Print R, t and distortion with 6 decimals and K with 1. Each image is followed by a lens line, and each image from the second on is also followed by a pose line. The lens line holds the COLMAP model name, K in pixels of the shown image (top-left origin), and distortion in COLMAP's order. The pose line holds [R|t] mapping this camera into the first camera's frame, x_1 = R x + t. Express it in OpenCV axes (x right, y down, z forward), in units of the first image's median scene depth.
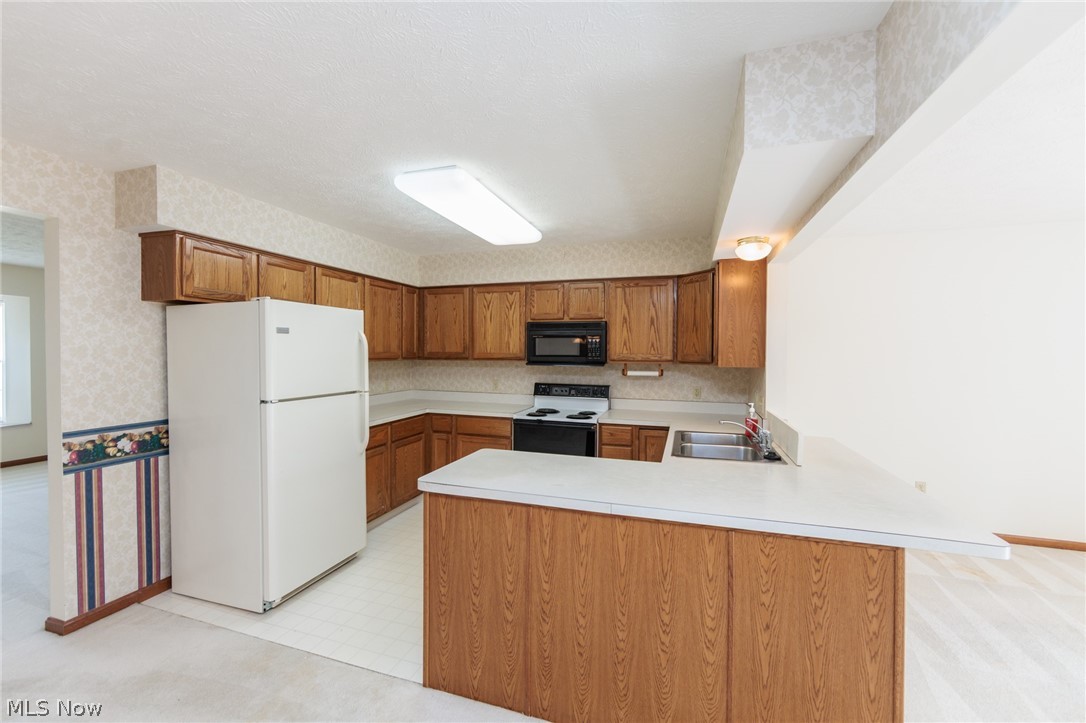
lens RADIAL K [[432.1, 0, 545.4], [0, 432.1, 364.8], [0, 0, 1]] dist [0.000805, 0.000114]
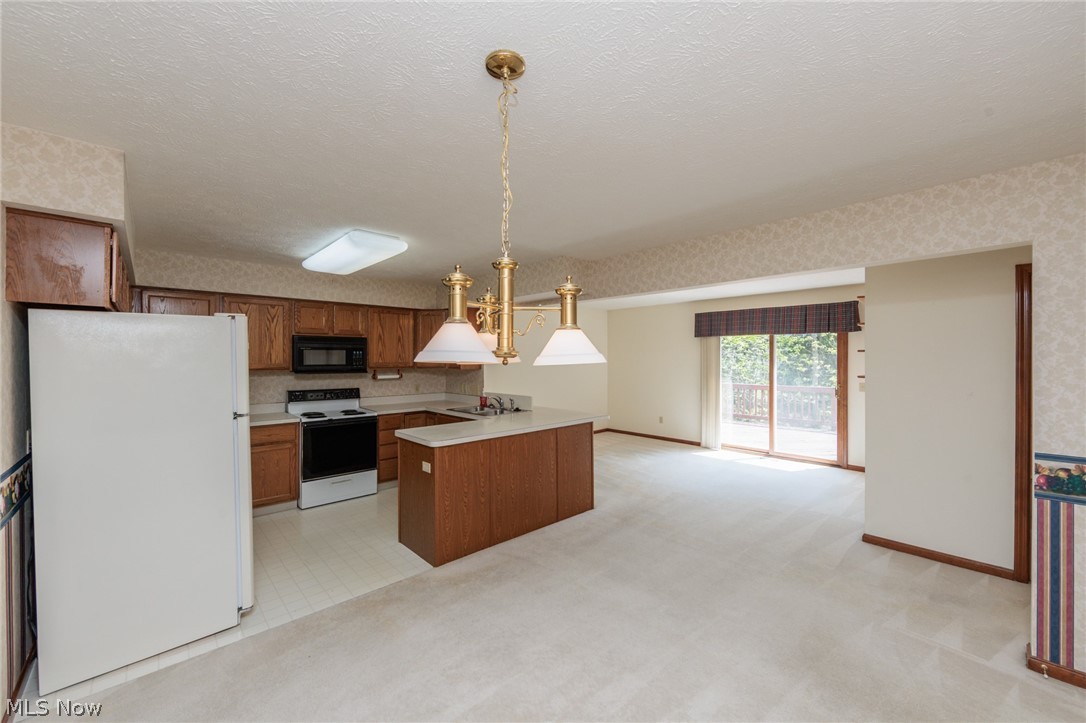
lens RADIAL K [[424.0, 0, 545.1], [0, 424.0, 359.0], [0, 0, 1]] dist [-0.001956, -0.000122]
pose [[0.489128, -0.012495, 0.872122, -1.112664], [0.032646, 0.999459, -0.003990, -0.022444], [-0.871601, 0.030423, 0.489272, -0.132903]]
